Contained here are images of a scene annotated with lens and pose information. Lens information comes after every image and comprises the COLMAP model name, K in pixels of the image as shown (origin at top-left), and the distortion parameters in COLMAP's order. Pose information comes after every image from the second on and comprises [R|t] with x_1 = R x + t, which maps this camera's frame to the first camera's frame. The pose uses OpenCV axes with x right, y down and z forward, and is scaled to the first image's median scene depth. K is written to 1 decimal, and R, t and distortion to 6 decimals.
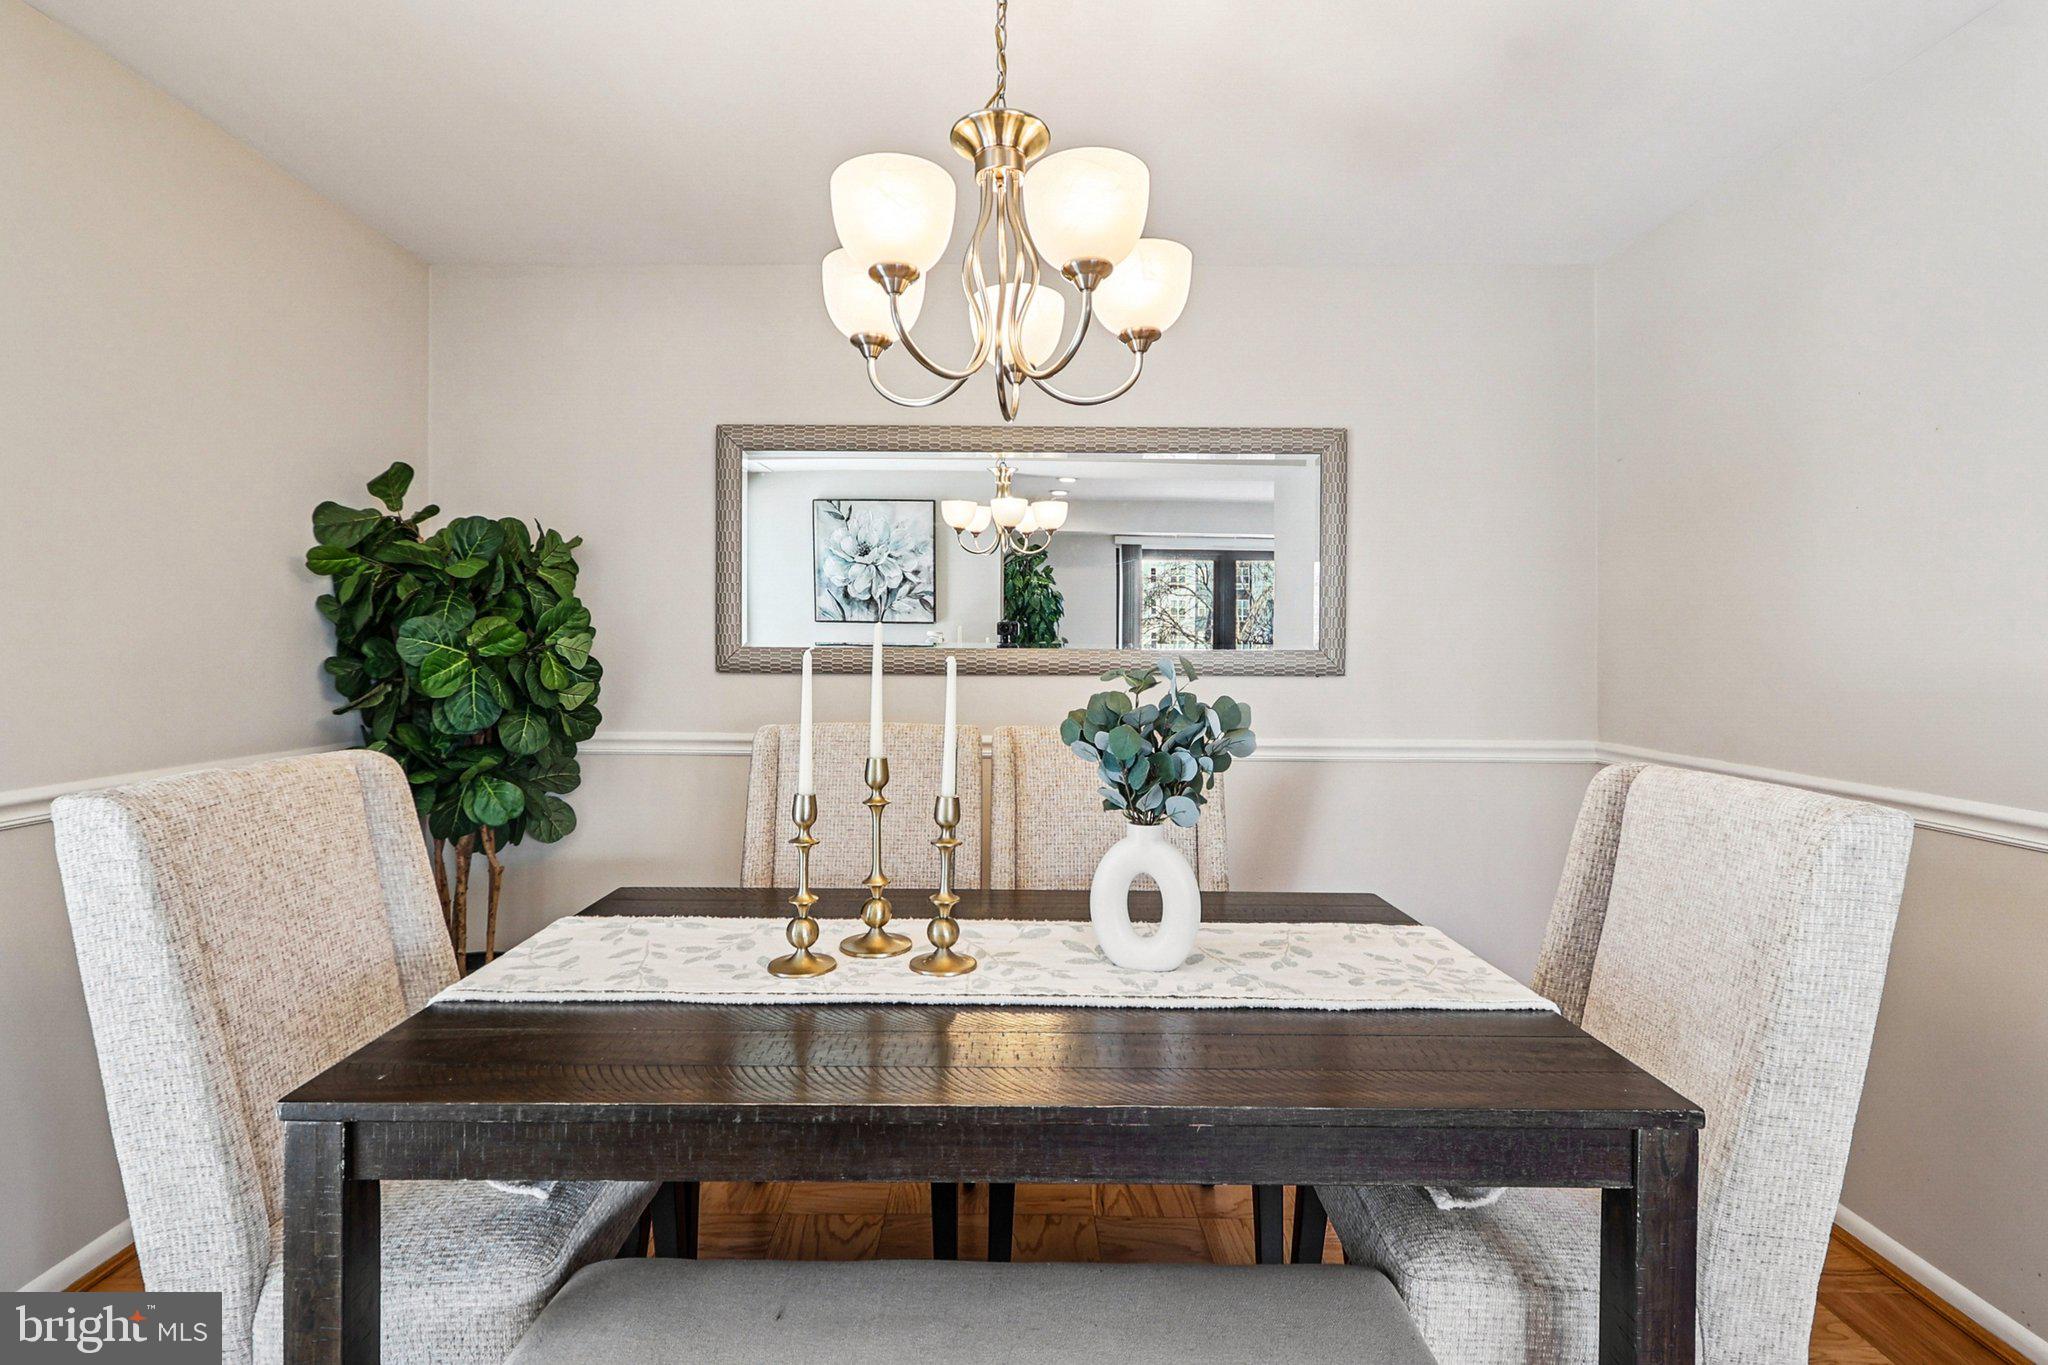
lens RADIAL K [[953.1, 0, 1001.7], [0, 953.1, 631.5], [0, 0, 1]] dist [0.002127, -0.001867]
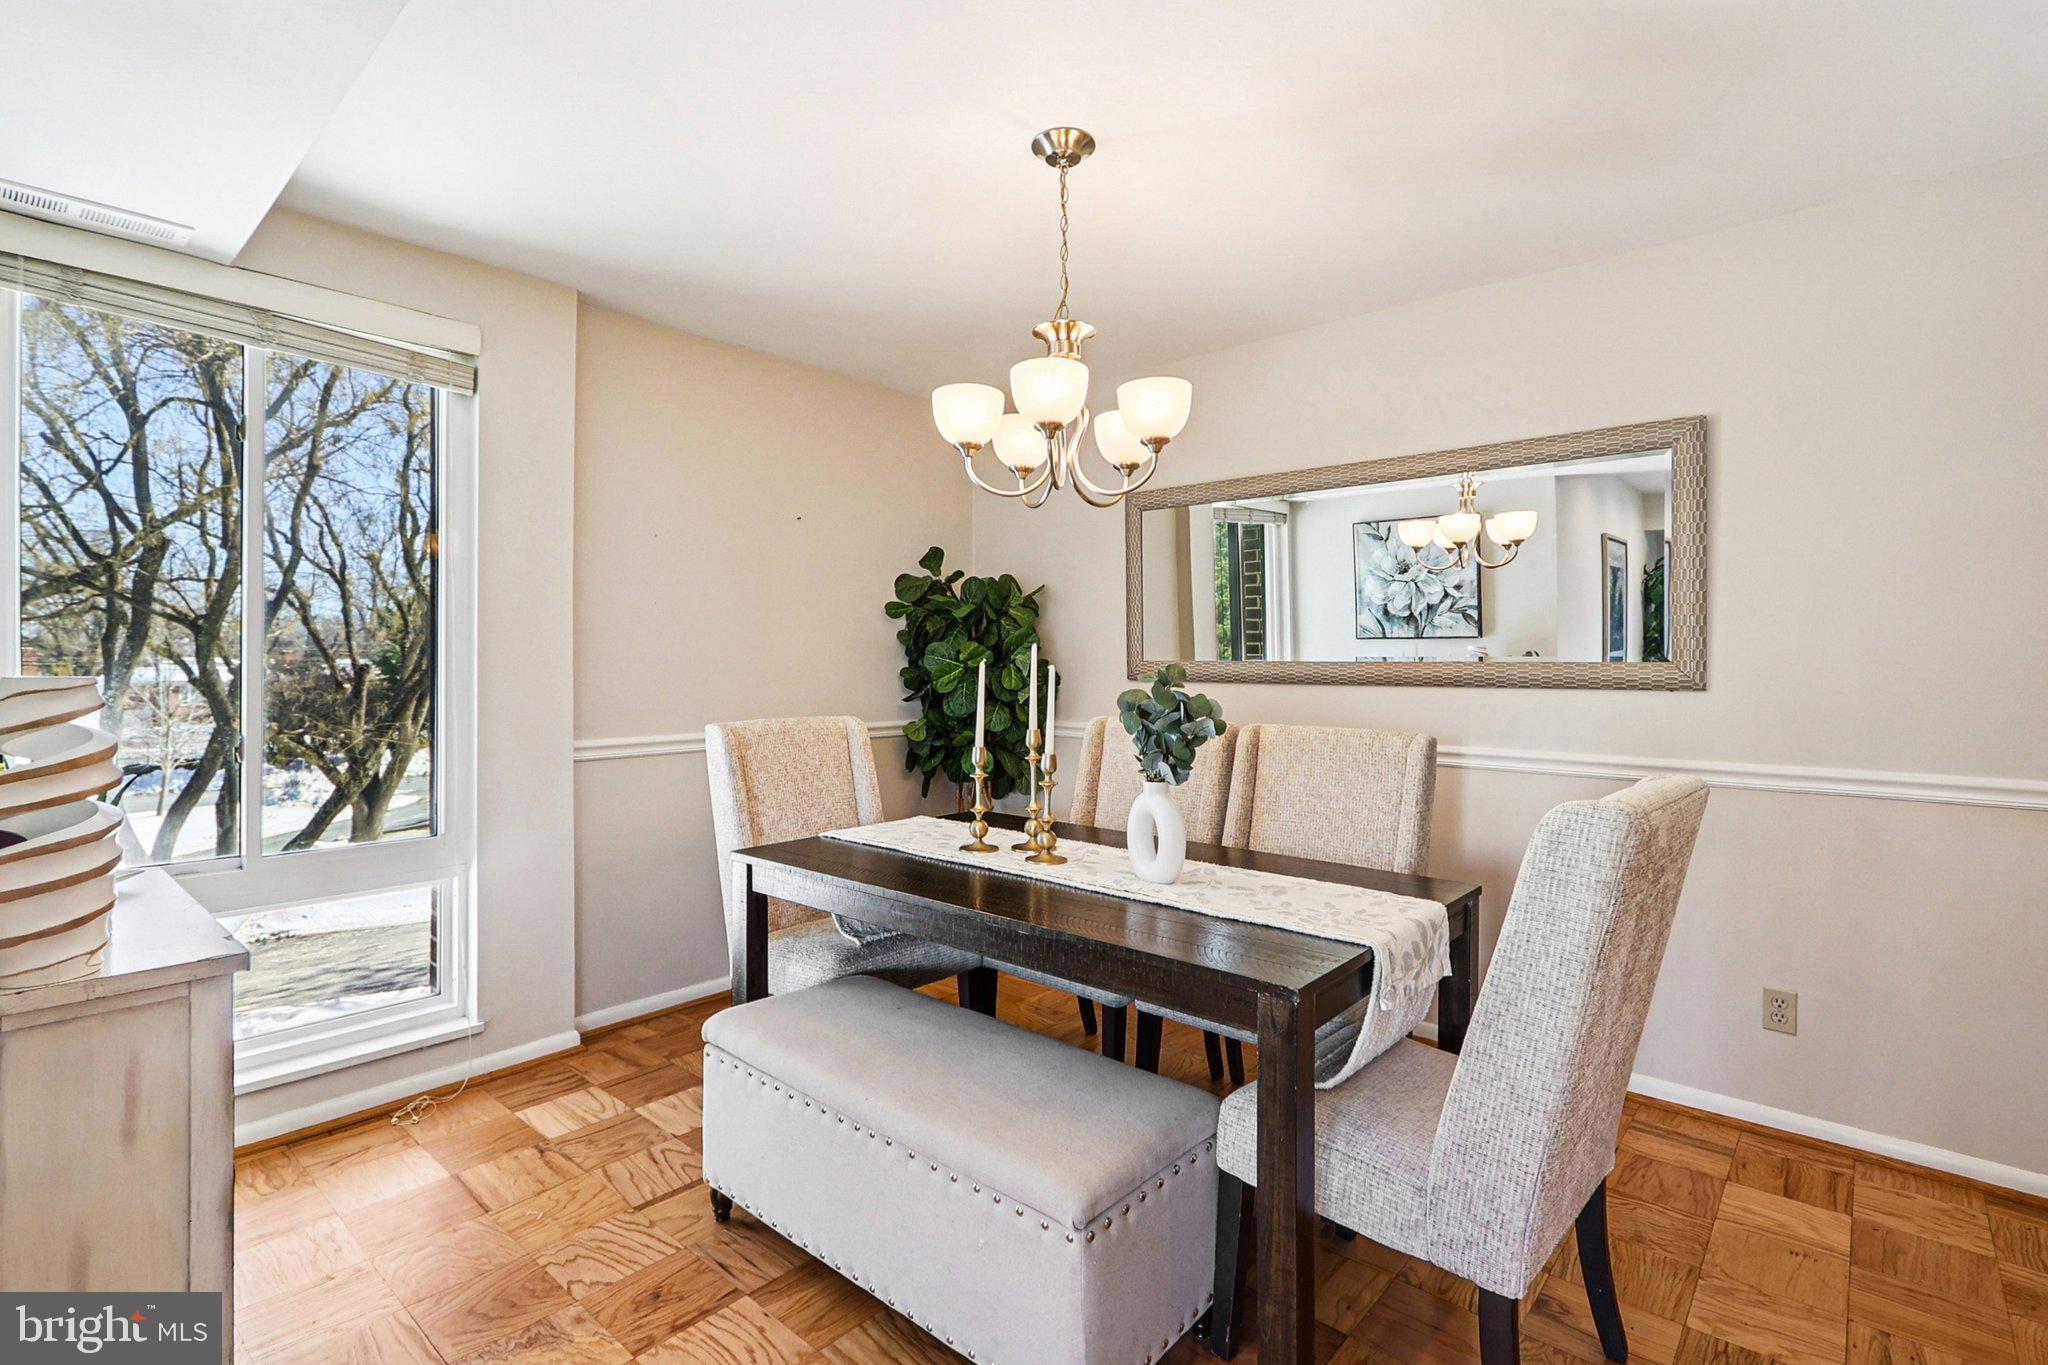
lens RADIAL K [[953.1, 0, 1021.2], [0, 953.1, 670.8], [0, 0, 1]] dist [0.002127, -0.001867]
pose [[0.752966, 0.003869, -0.658049, 0.512076], [0.011132, 0.999765, 0.018616, 0.003822], [0.657966, -0.021343, 0.752745, -0.111657]]
